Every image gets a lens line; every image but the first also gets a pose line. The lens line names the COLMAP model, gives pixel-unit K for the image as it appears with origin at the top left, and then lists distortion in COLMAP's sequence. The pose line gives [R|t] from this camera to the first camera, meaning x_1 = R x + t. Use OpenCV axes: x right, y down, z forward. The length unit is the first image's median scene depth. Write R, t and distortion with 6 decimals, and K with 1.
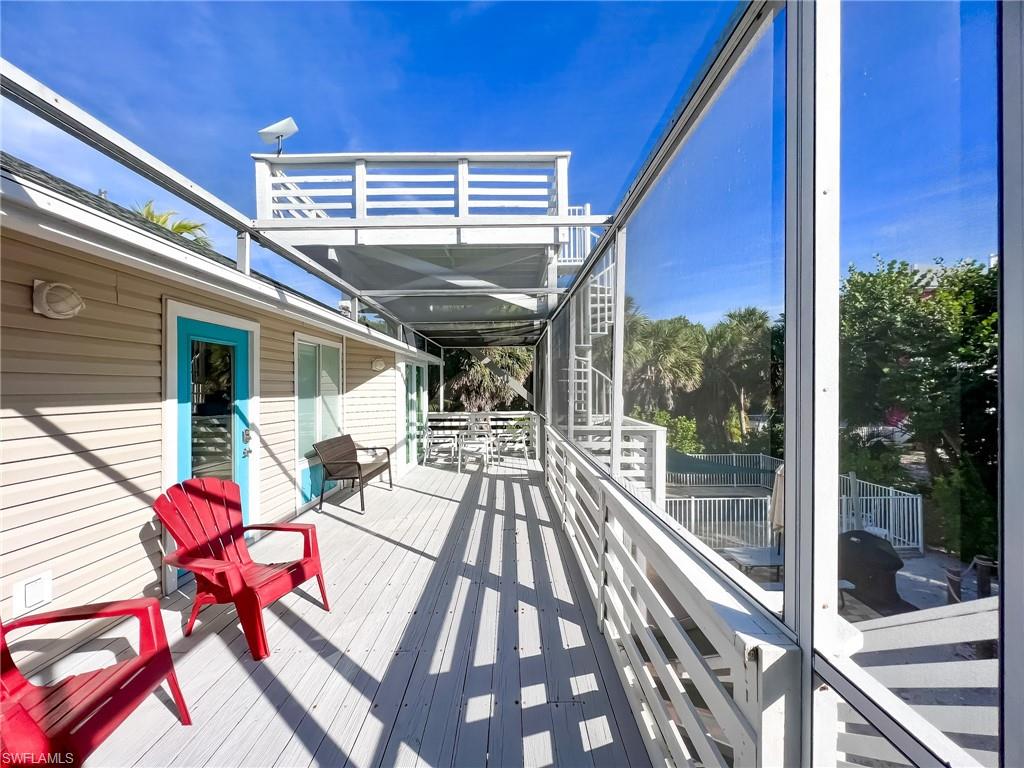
lens RADIAL K [[428.7, 0, 514.8], [0, 428.7, 387.3], [0, 0, 1]] dist [-0.004094, -0.000012]
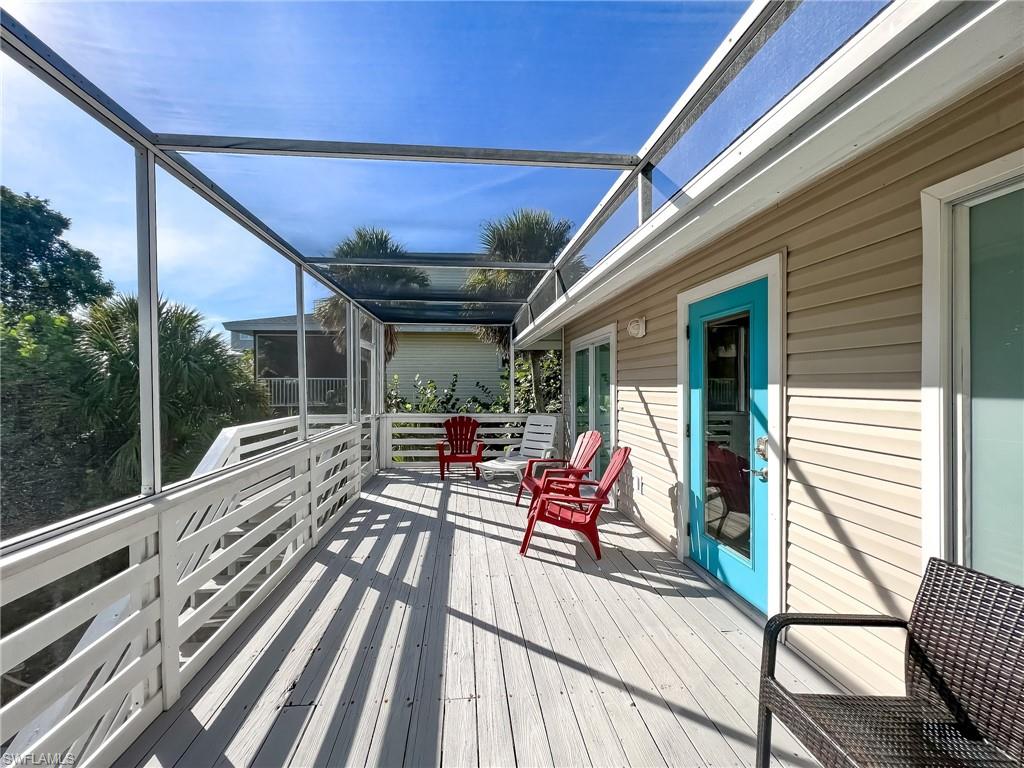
lens RADIAL K [[428.7, 0, 505.7], [0, 428.7, 386.3], [0, 0, 1]] dist [-0.004094, -0.000012]
pose [[-0.995915, 0.013875, -0.089218, -0.268660], [0.013449, 0.999895, 0.005374, 0.022809], [0.089283, 0.004152, -0.995998, 2.104018]]
